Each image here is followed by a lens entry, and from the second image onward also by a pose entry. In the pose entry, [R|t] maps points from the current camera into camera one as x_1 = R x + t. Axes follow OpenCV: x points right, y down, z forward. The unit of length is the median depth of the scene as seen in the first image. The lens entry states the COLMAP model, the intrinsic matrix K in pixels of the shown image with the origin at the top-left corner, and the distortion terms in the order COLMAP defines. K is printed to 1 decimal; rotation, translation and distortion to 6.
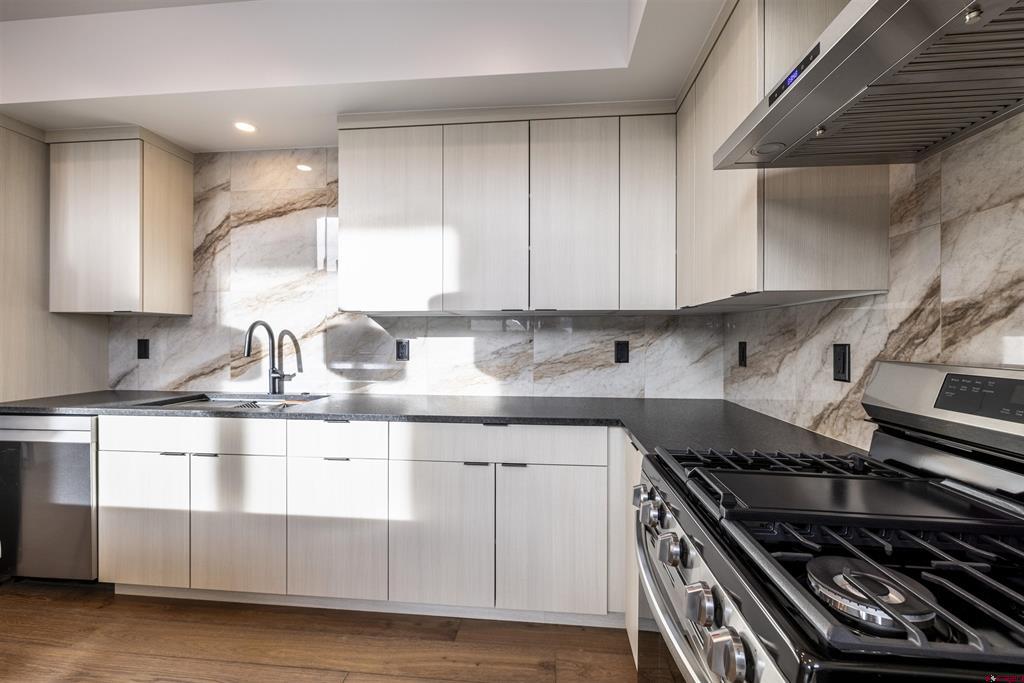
lens RADIAL K [[424.2, 0, 513.9], [0, 424.2, 339.5], [0, 0, 1]] dist [-0.007767, 0.001274]
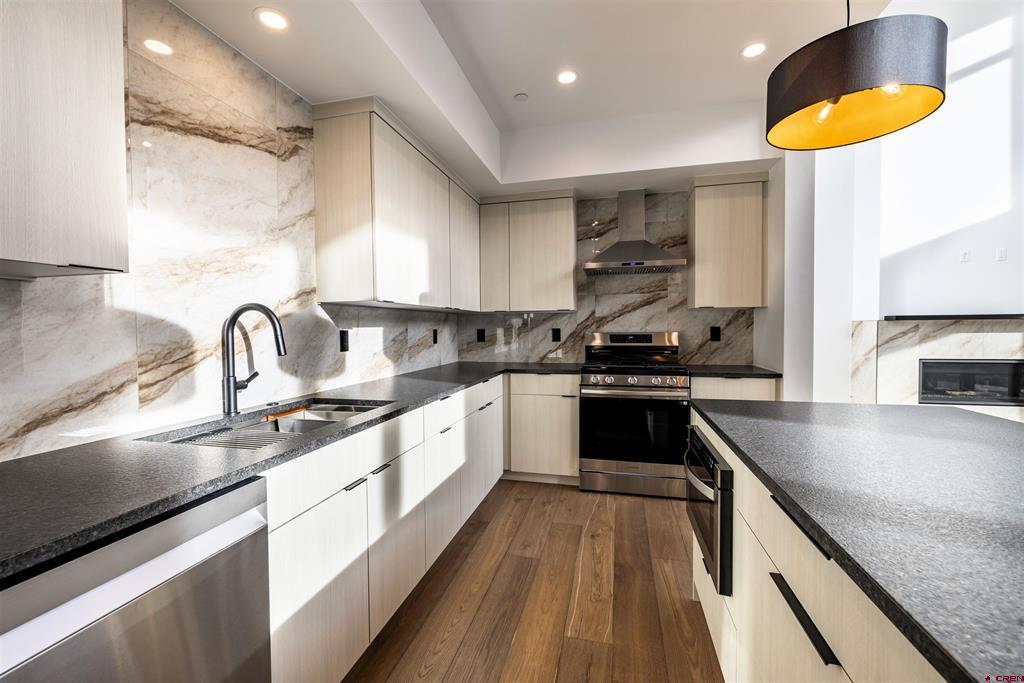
lens RADIAL K [[424.2, 0, 508.5], [0, 424.2, 339.3], [0, 0, 1]] dist [-0.007767, 0.001274]
pose [[0.164219, -0.030919, 0.985939, -1.200690], [0.012363, 0.999495, 0.029284, -0.002264], [-0.986346, 0.007380, 0.164518, 0.488930]]
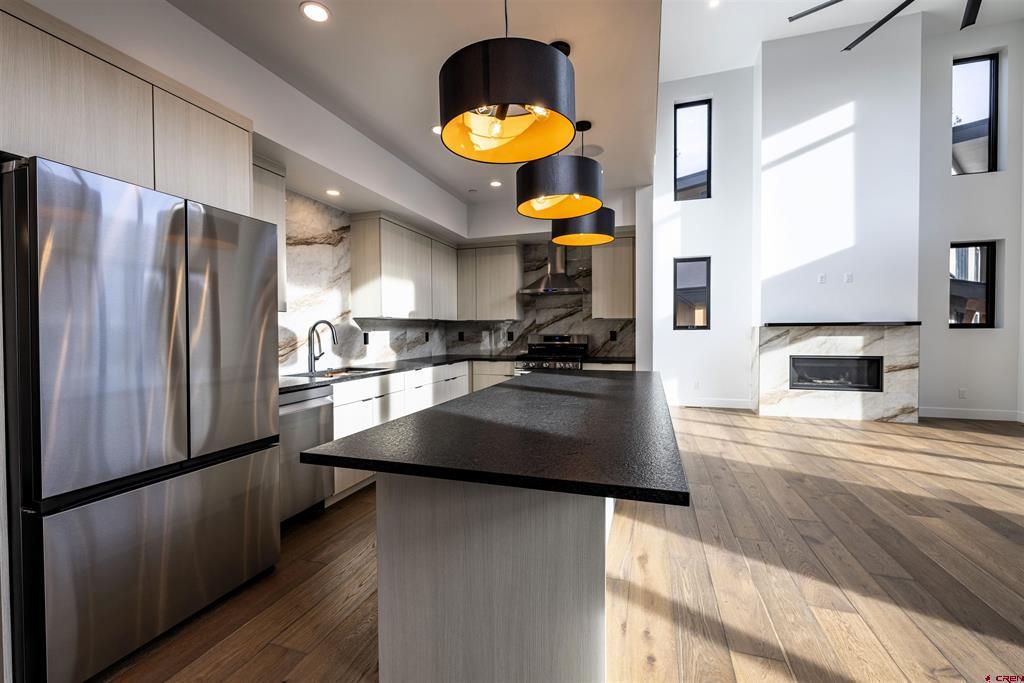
lens RADIAL K [[424.2, 0, 511.2], [0, 424.2, 336.4], [0, 0, 1]] dist [-0.007767, 0.001274]
pose [[0.224169, -0.017348, 0.974396, -1.885358], [0.009586, 0.999832, 0.015596, -0.005436], [-0.974503, 0.005845, 0.224298, 0.036279]]
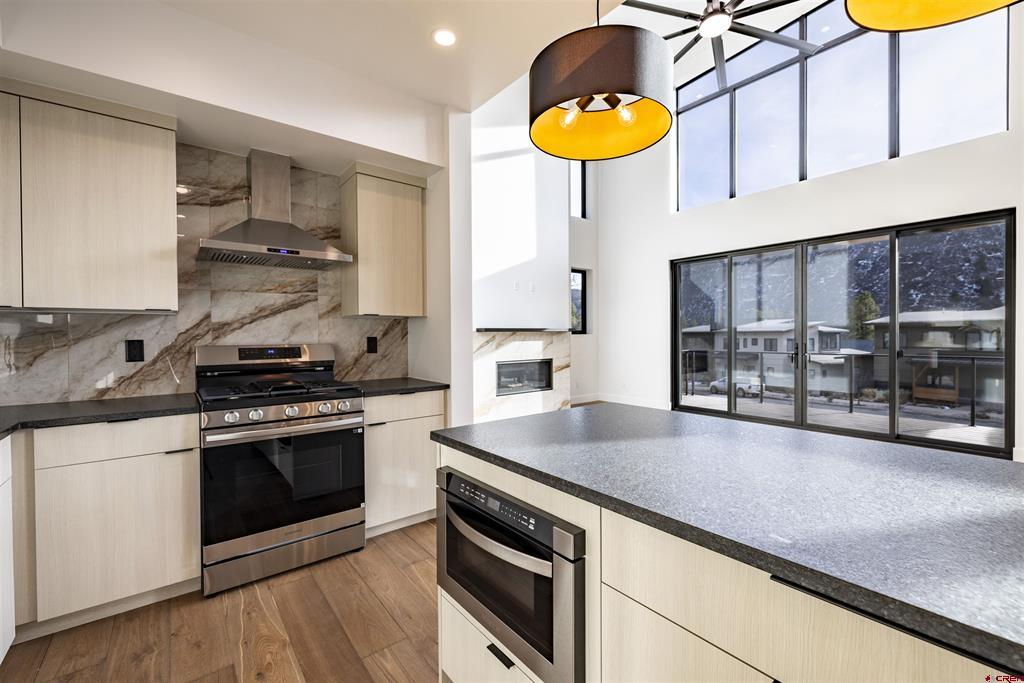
lens RADIAL K [[424.2, 0, 509.8], [0, 424.2, 340.0], [0, 0, 1]] dist [-0.007767, 0.001274]
pose [[-0.687862, -0.006351, 0.725814, -0.874312], [0.008487, 0.999823, 0.016793, -0.003055], [-0.725792, 0.017711, -0.687686, 0.618194]]
